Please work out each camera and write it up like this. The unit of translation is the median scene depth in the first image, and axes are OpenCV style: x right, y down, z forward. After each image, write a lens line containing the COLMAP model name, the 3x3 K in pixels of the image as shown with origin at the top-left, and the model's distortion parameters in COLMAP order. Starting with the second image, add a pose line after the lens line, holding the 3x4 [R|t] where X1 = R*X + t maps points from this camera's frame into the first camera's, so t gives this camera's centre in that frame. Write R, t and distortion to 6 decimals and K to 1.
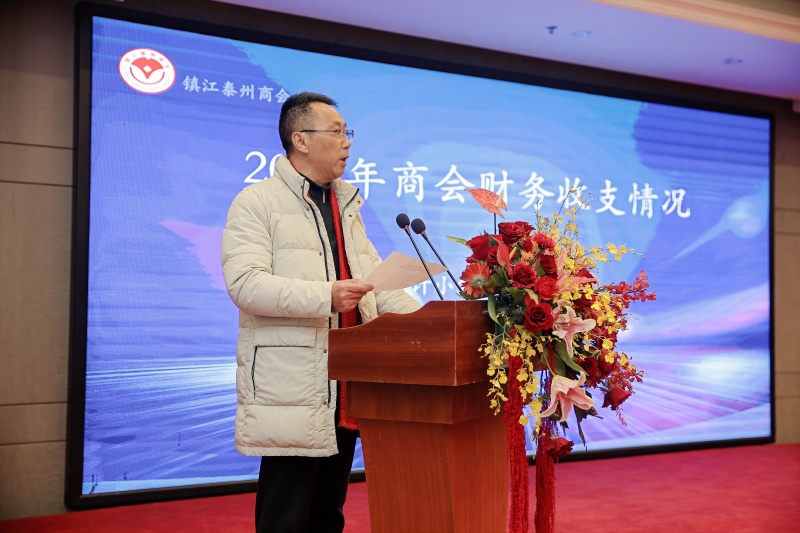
lens RADIAL K [[1106.4, 0, 400.0], [0, 1106.4, 266.5], [0, 0, 1]] dist [0.169370, -0.028341]
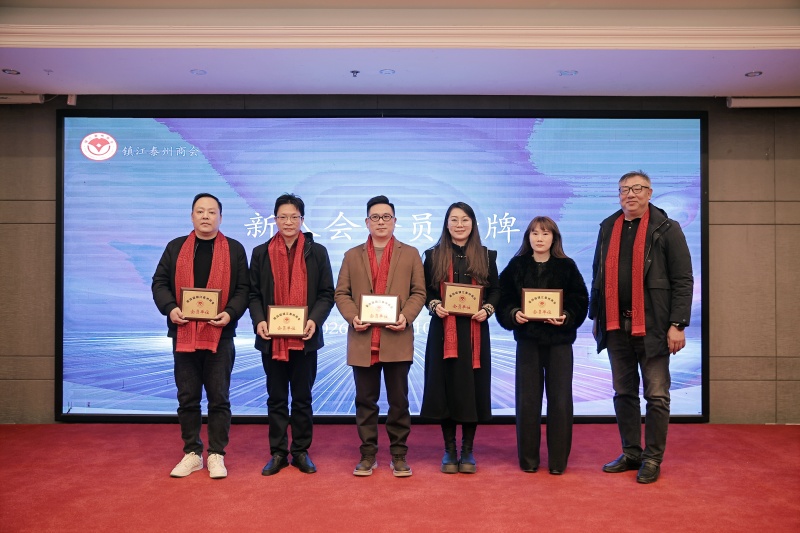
lens RADIAL K [[718.3, 0, 398.2], [0, 718.3, 277.0], [0, 0, 1]] dist [0.023054, 0.001144]
pose [[0.829889, -0.016280, -0.557691, 0.695314], [0.024503, 0.999673, 0.007280, 0.010231], [0.557390, -0.019707, 0.830017, 0.405132]]
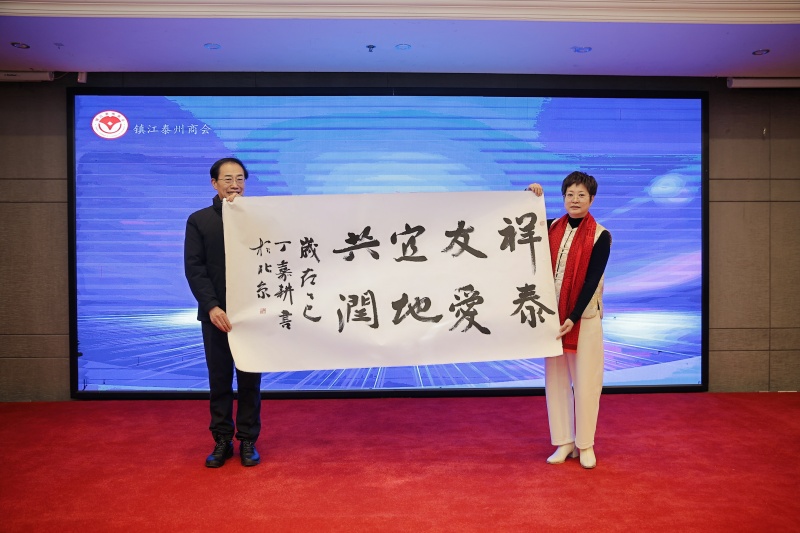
lens RADIAL K [[651.3, 0, 399.5], [0, 651.3, 278.8], [0, 0, 1]] dist [-0.005613, 0.010832]
pose [[0.850209, -0.007564, -0.526391, 0.607795], [0.029698, 0.998994, 0.033612, 0.021859], [0.525607, -0.044210, 0.849578, 0.444174]]
